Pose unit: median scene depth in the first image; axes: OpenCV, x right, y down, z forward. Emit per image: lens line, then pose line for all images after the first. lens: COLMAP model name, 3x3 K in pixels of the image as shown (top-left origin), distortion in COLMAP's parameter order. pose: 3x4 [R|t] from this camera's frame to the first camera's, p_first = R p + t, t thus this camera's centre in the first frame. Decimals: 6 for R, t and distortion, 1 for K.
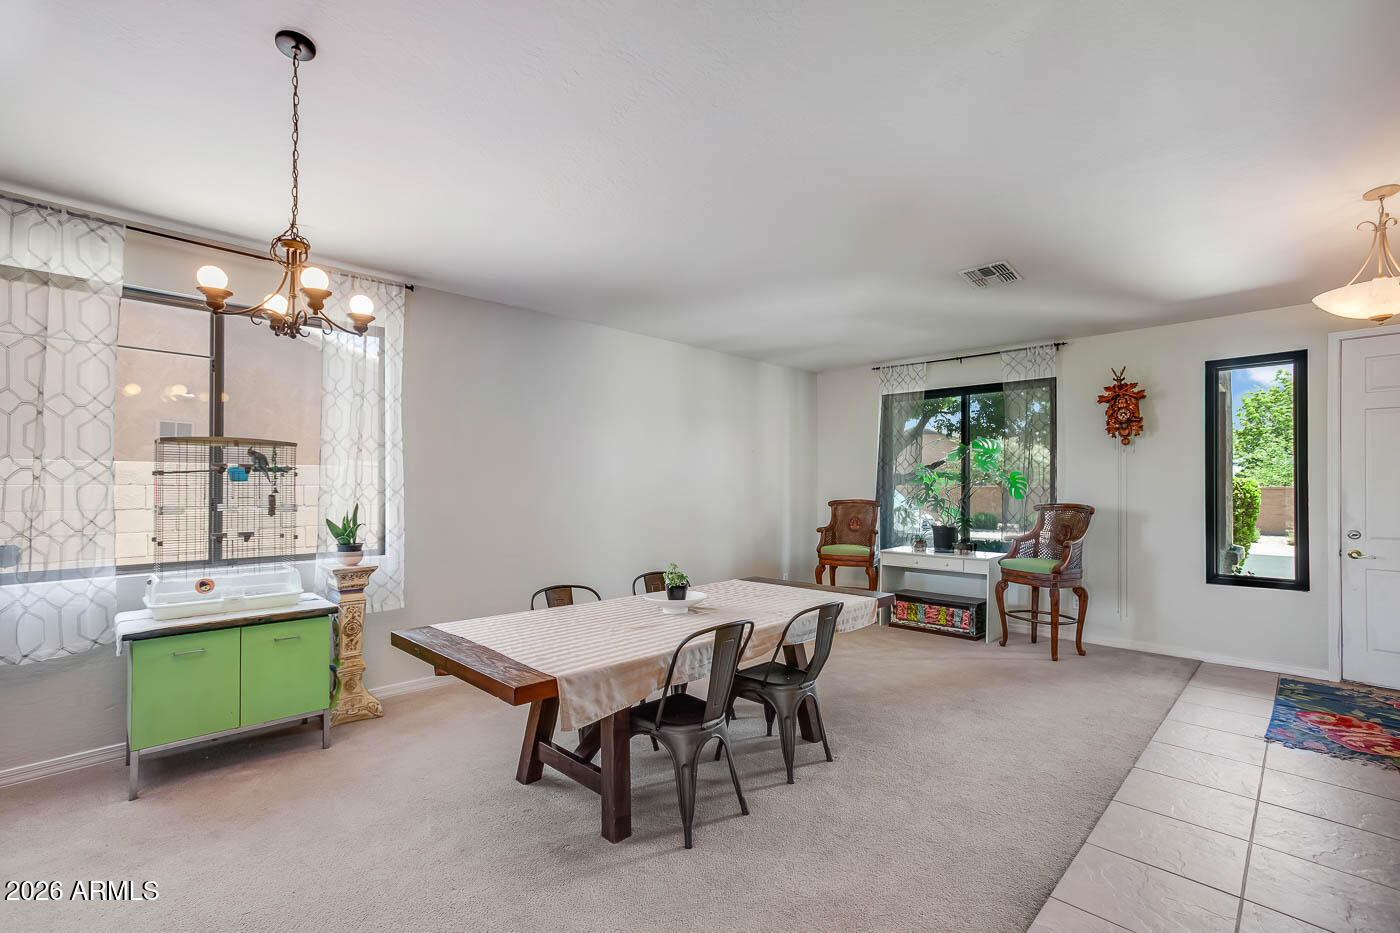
lens RADIAL K [[633.2, 0, 685.4], [0, 633.2, 487.3], [0, 0, 1]] dist [-0.002452, 0.000120]
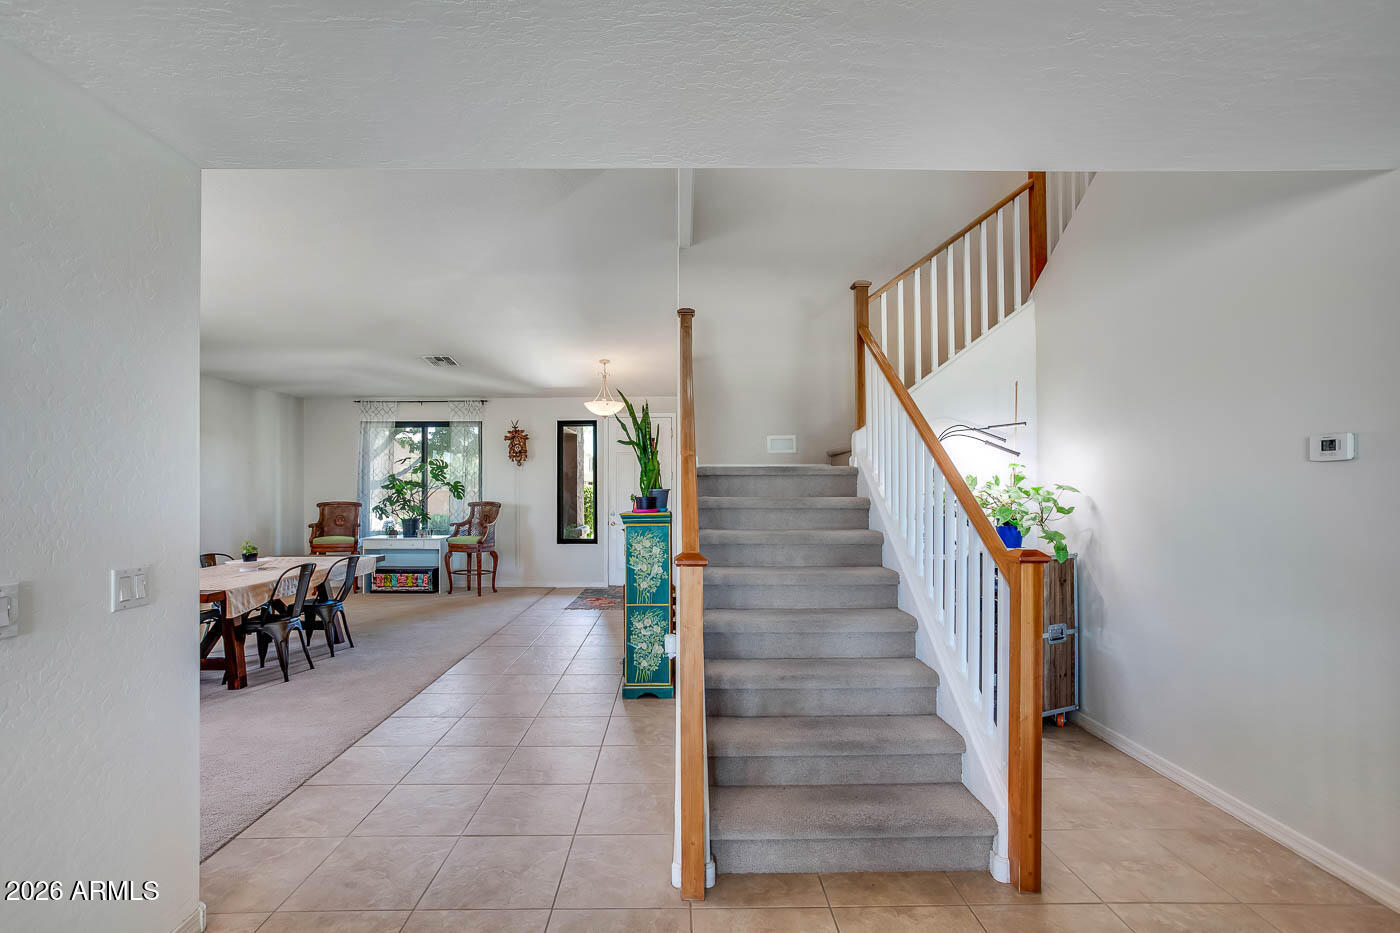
lens RADIAL K [[633.2, 0, 685.4], [0, 633.2, 487.3], [0, 0, 1]] dist [-0.002452, 0.000120]
pose [[0.687298, 0.000500, 0.726375, -0.225105], [0.003671, 0.999985, -0.004162, -0.001589], [-0.726366, 0.005527, 0.687286, -0.481999]]
